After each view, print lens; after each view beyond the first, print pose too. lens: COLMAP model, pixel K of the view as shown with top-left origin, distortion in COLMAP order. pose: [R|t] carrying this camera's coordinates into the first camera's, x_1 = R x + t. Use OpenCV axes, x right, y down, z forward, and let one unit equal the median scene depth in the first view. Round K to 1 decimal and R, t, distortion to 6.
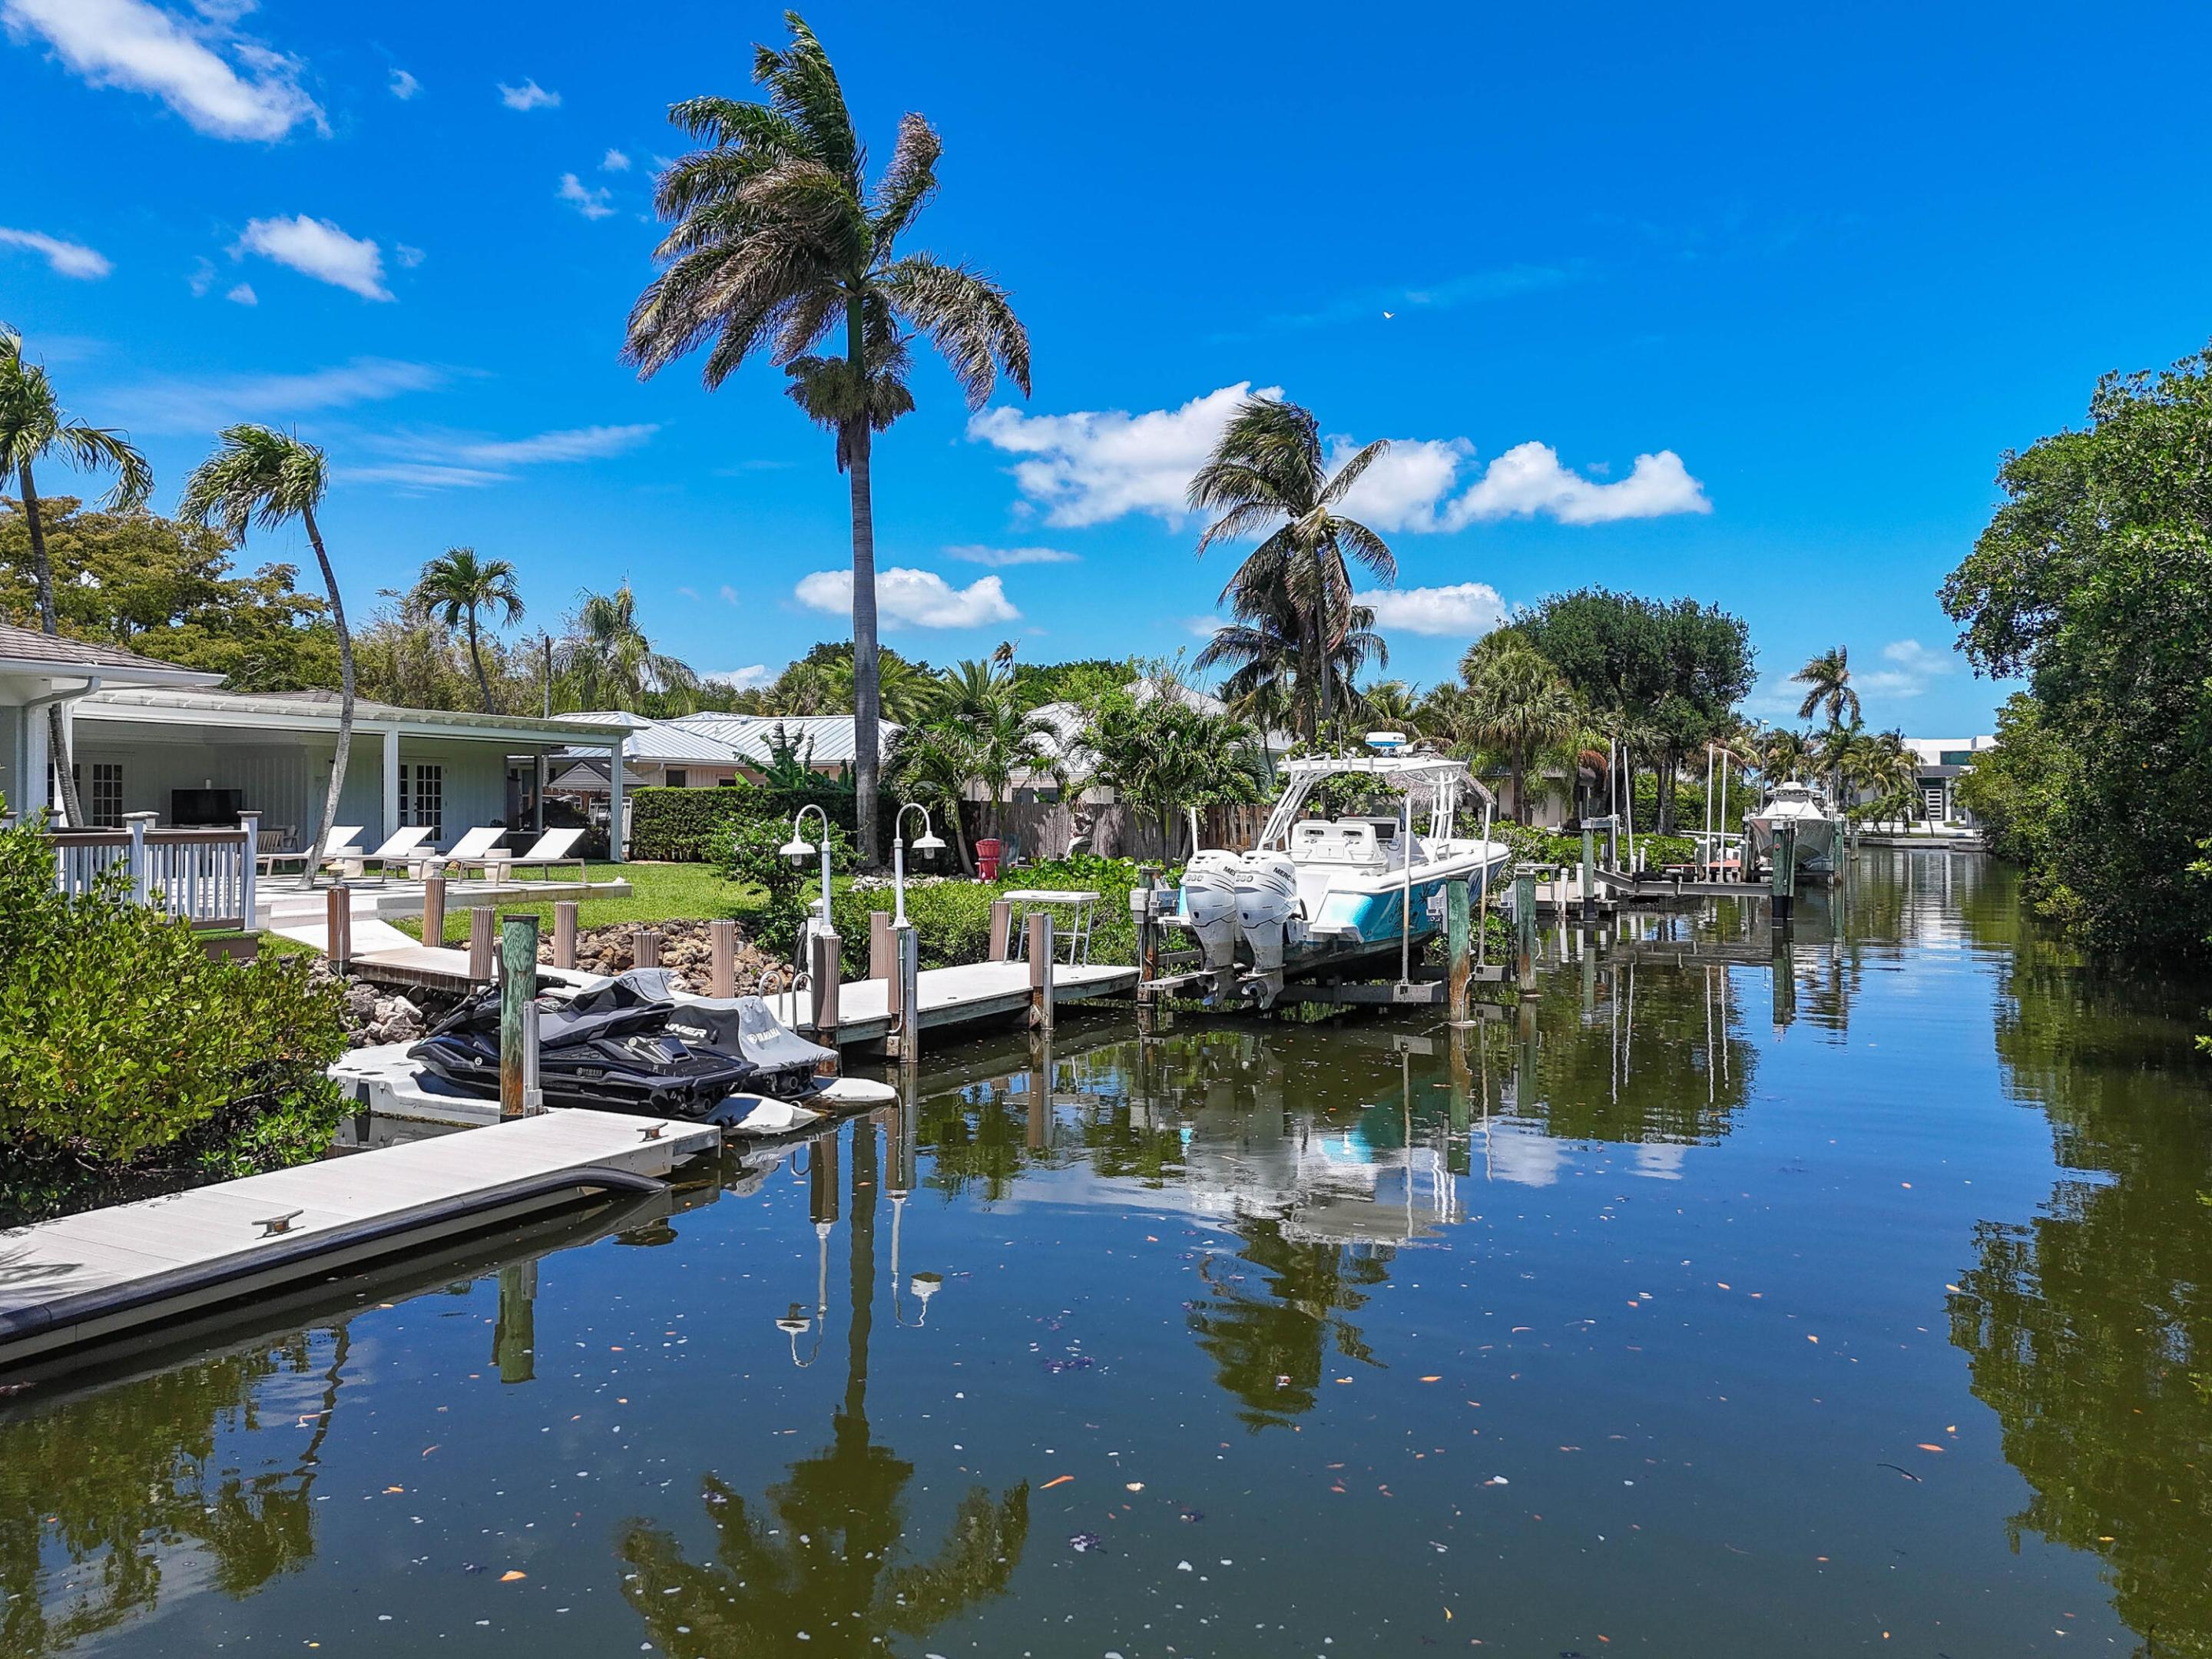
lens RADIAL K [[1650.6, 0, 1106.4], [0, 1650.6, 797.8], [0, 0, 1]] dist [0.093948, -0.097829]
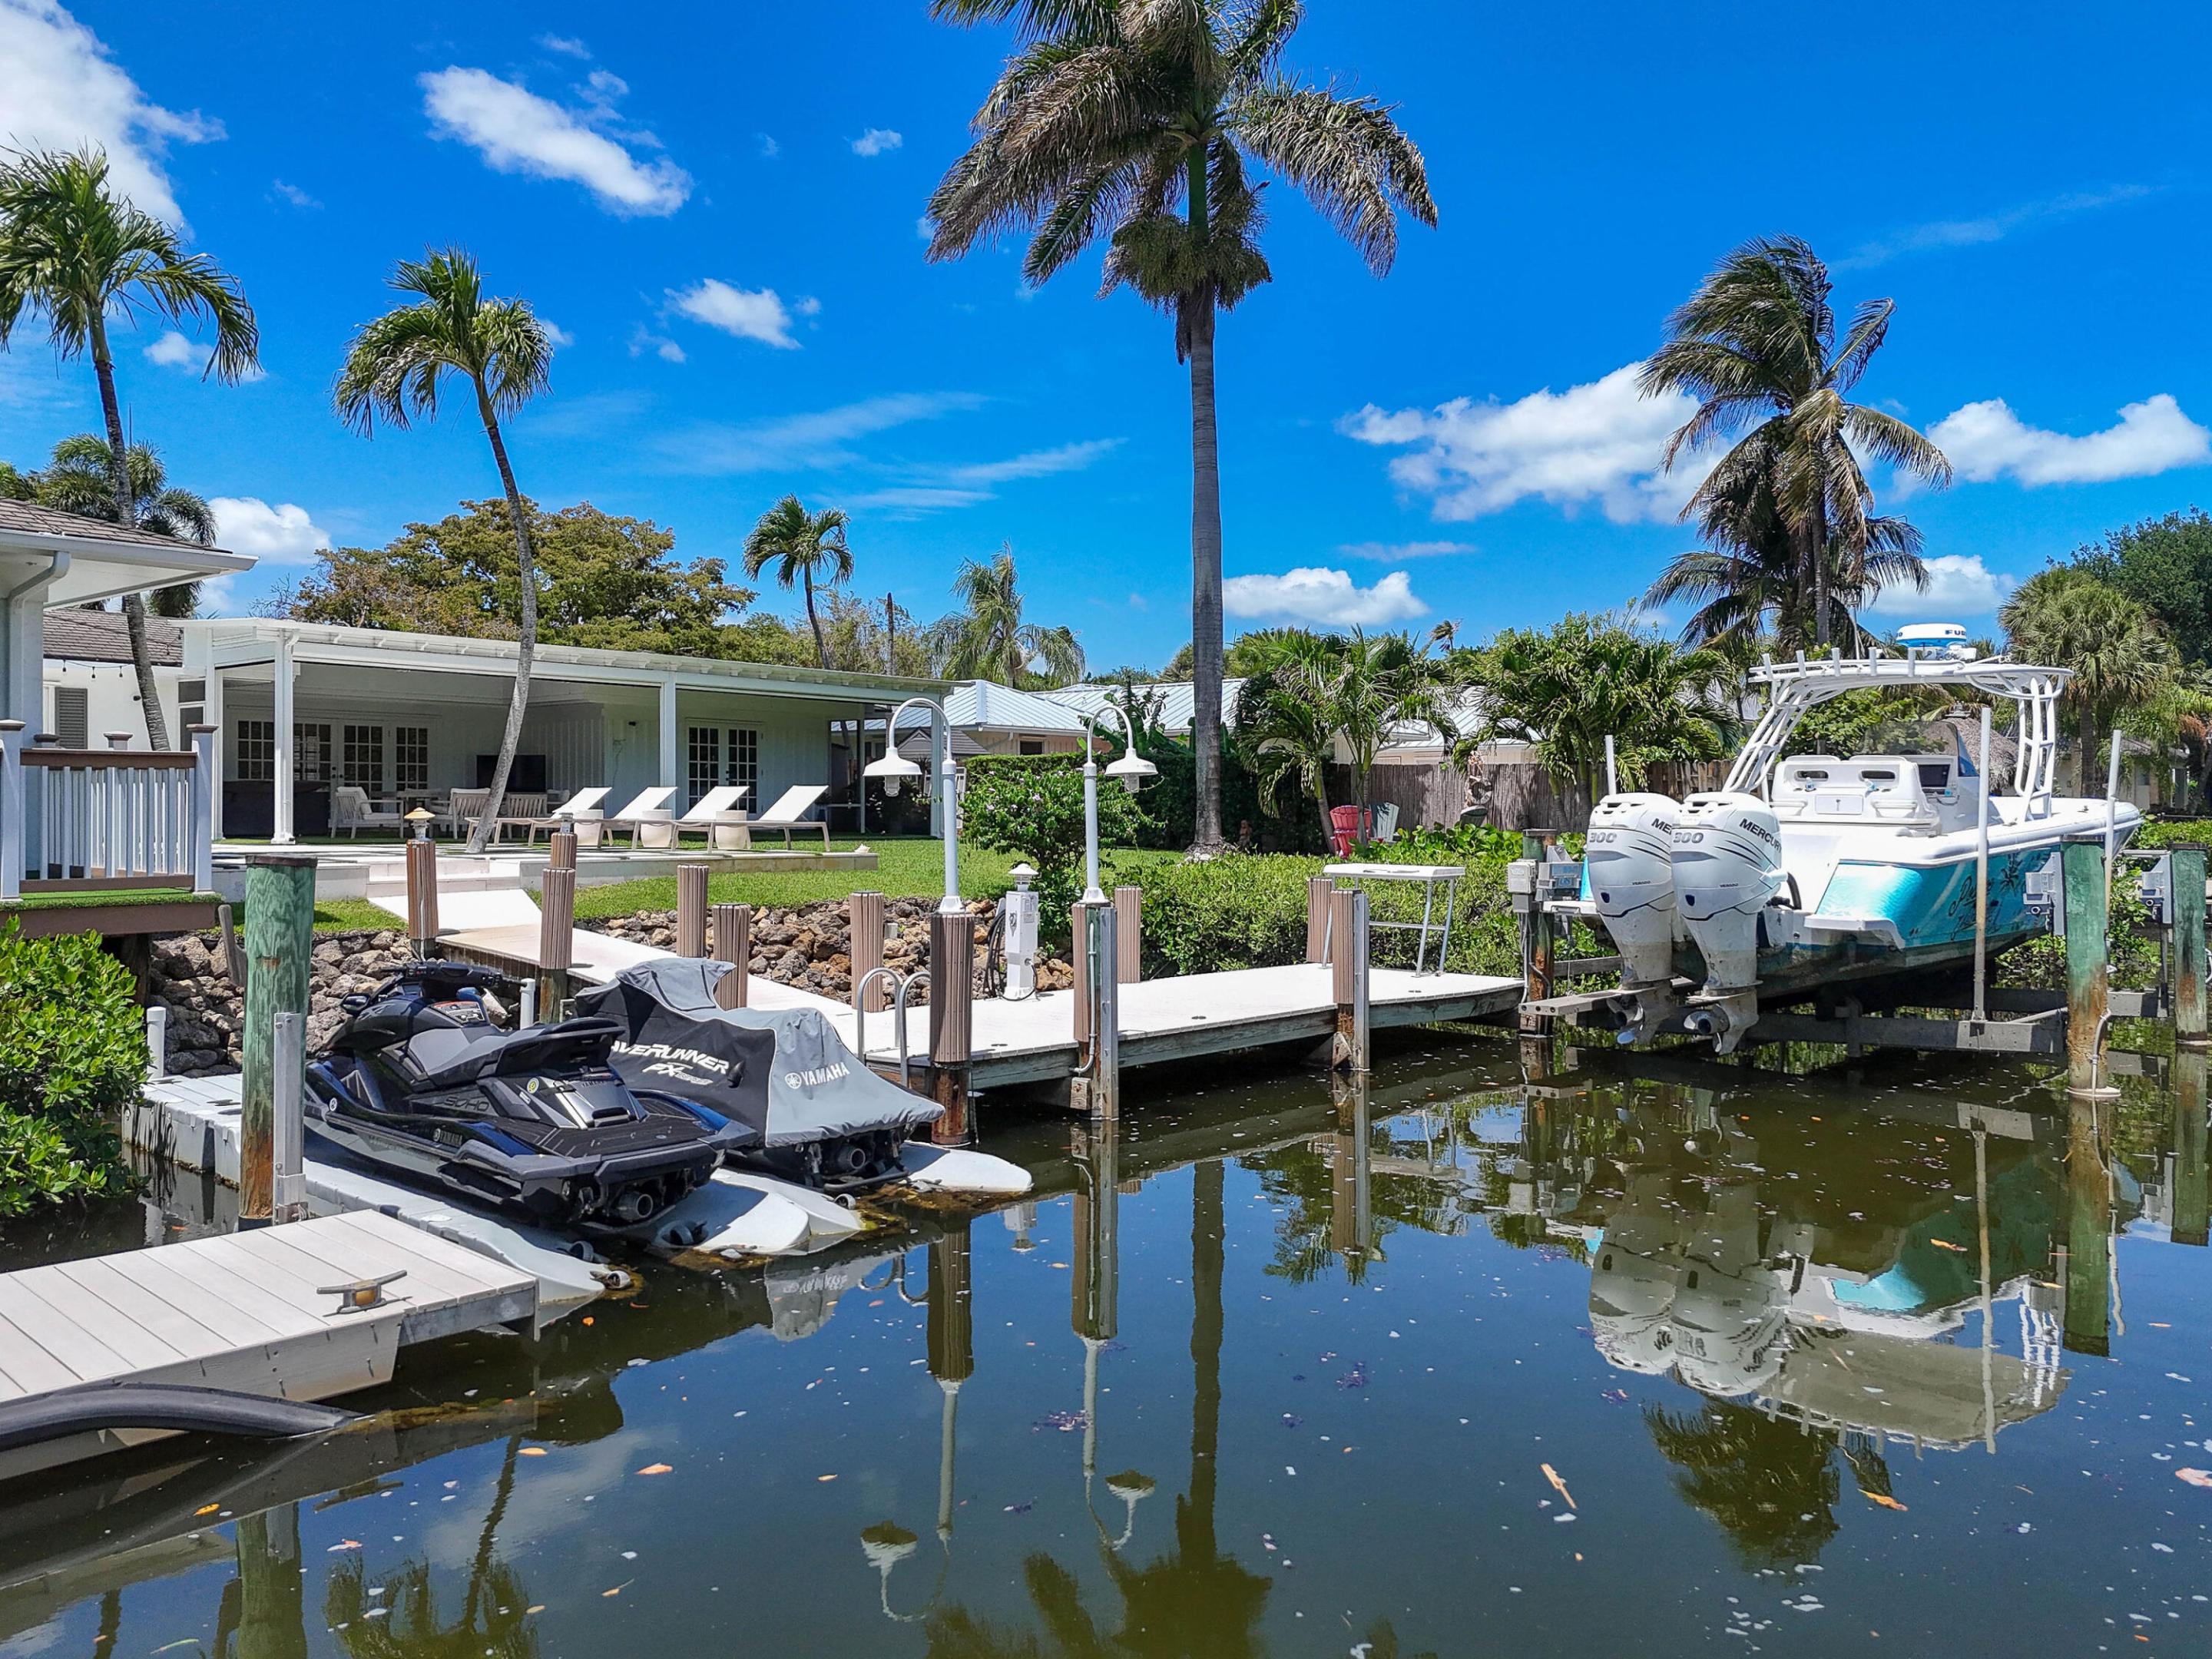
lens RADIAL K [[1638.4, 0, 1107.9], [0, 1638.4, 815.1], [0, 0, 1]] dist [0.086020, -0.083280]
pose [[0.963710, 0.000550, -0.266952, 0.036154], [0.001954, 0.999957, 0.009112, 0.030939], [0.266945, -0.009303, 0.963667, 0.320297]]
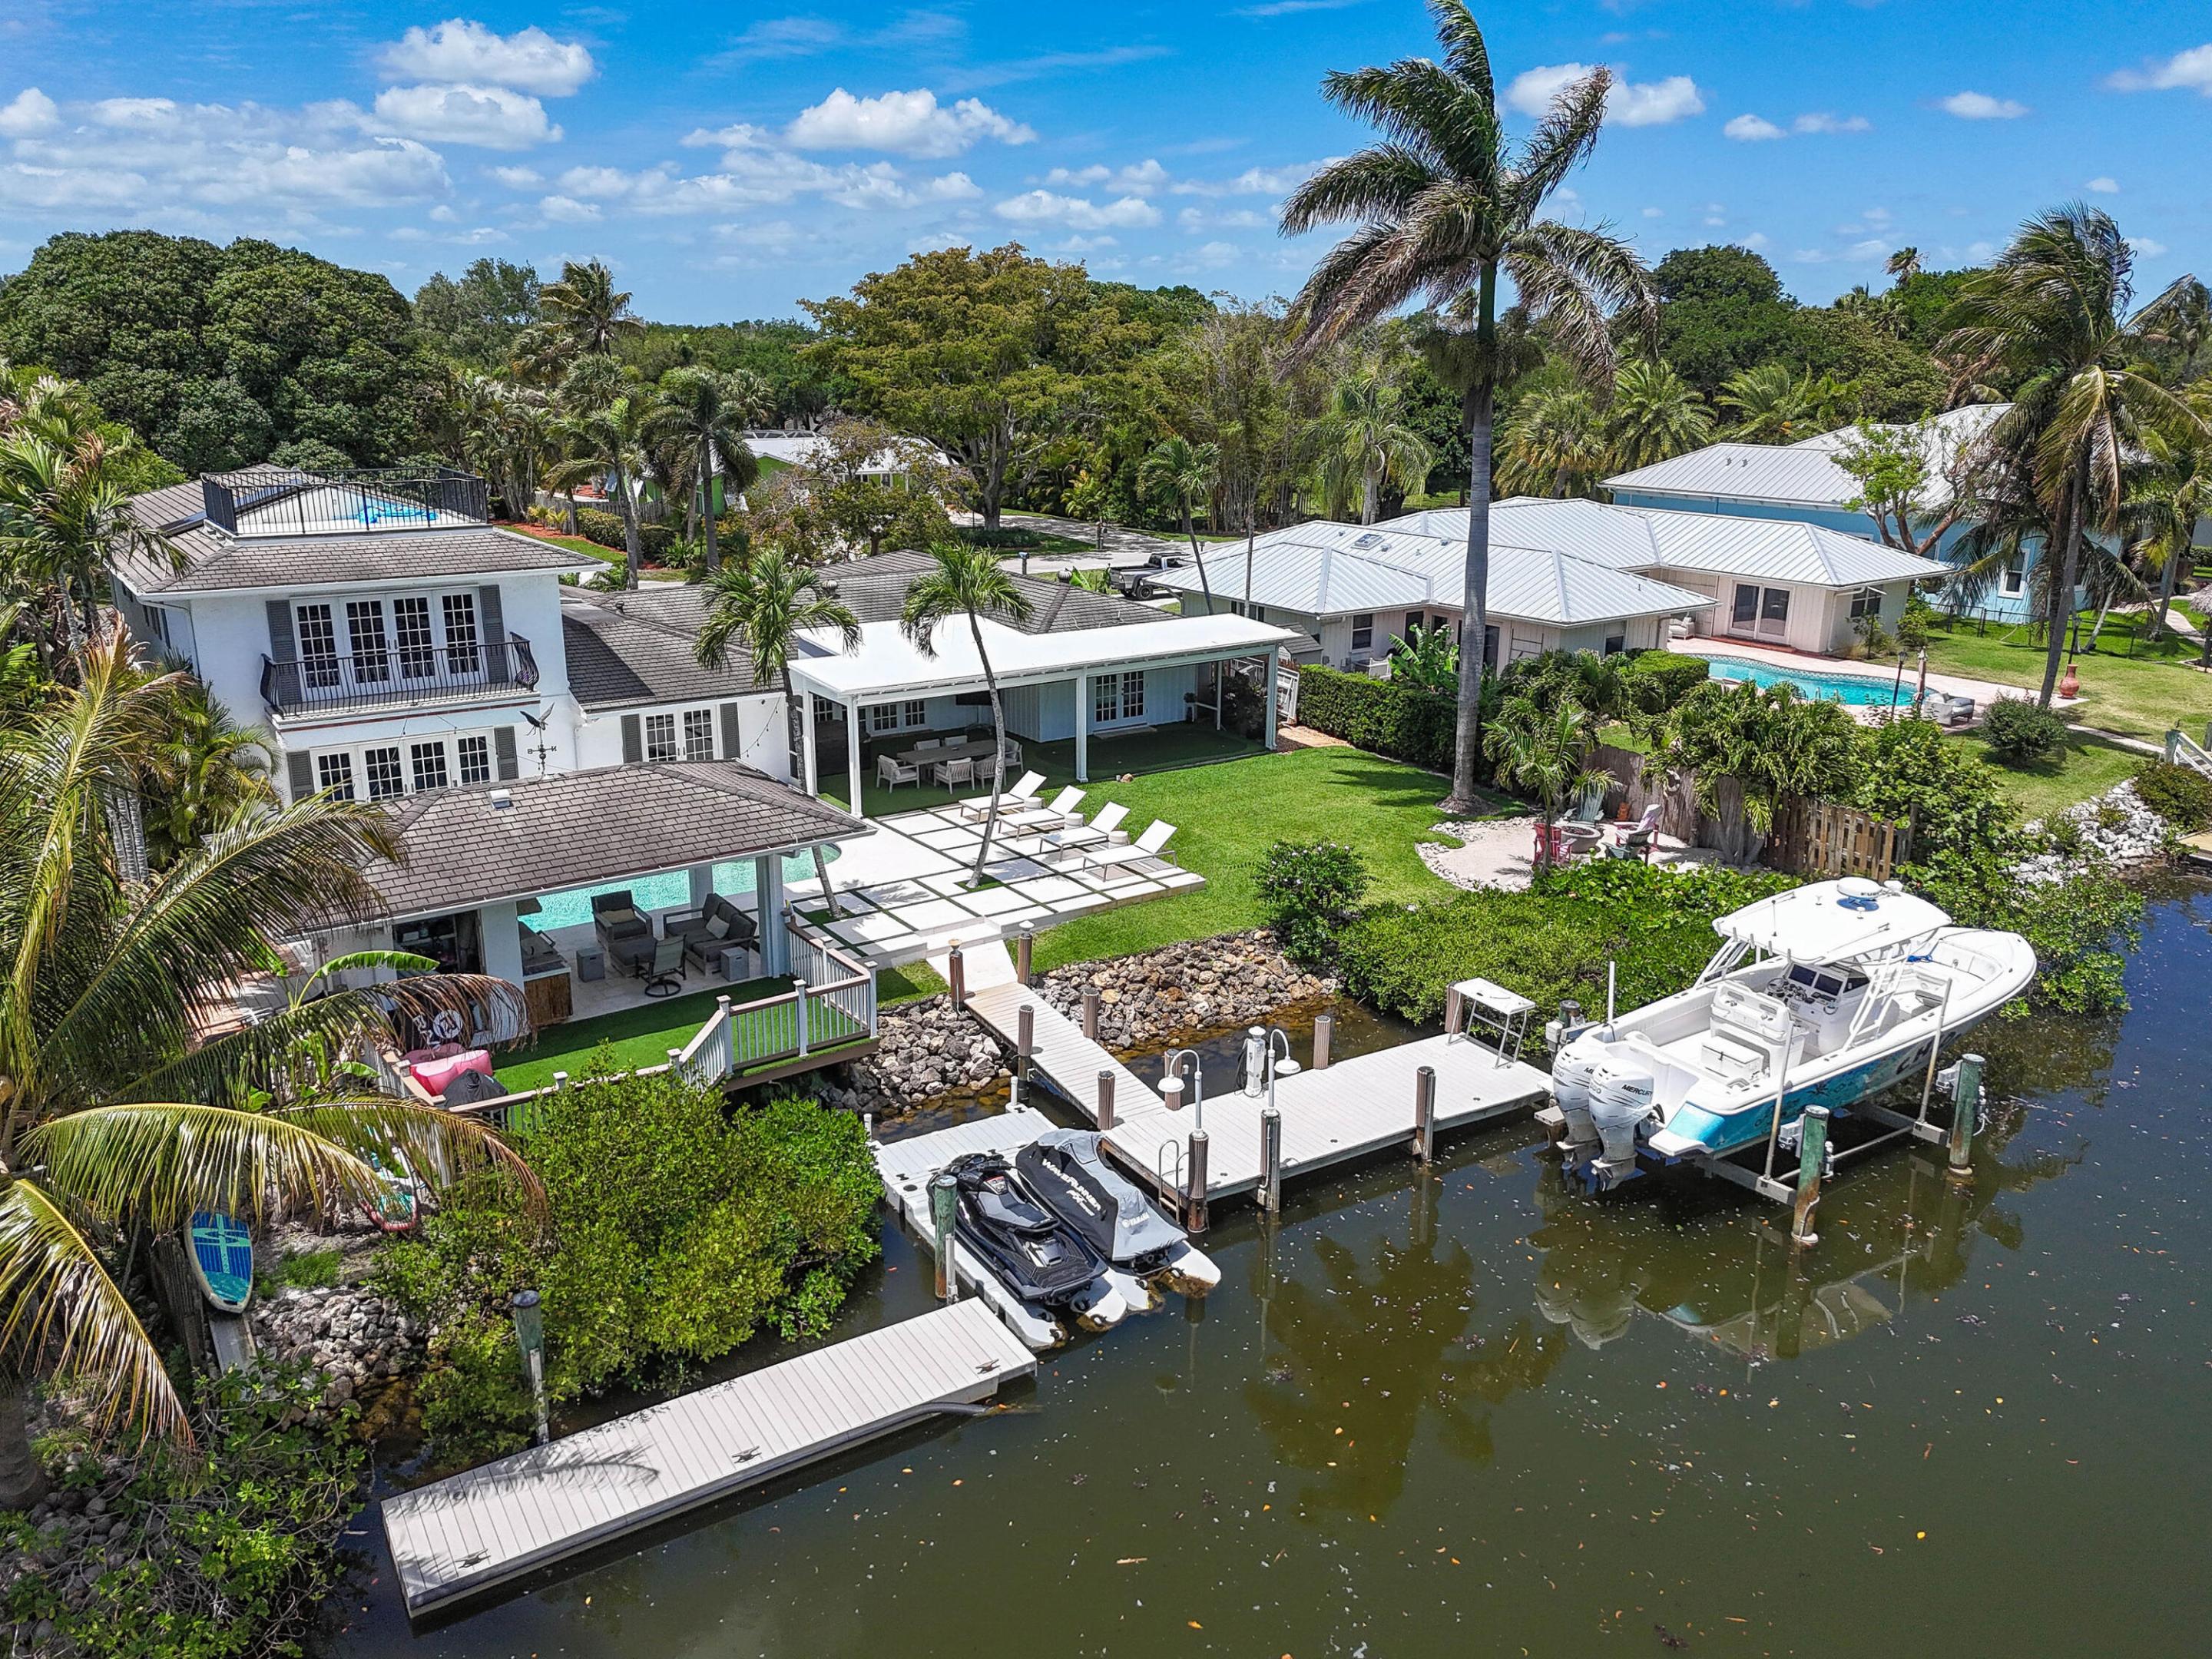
lens RADIAL K [[1624.1, 0, 1106.0], [0, 1624.1, 829.5], [0, 0, 1]] dist [0.106737, -0.101808]
pose [[0.868272, 0.147225, -0.473740, 0.271271], [-0.000929, 0.955429, 0.295218, -0.413137], [0.496088, -0.255889, 0.829709, -0.066696]]
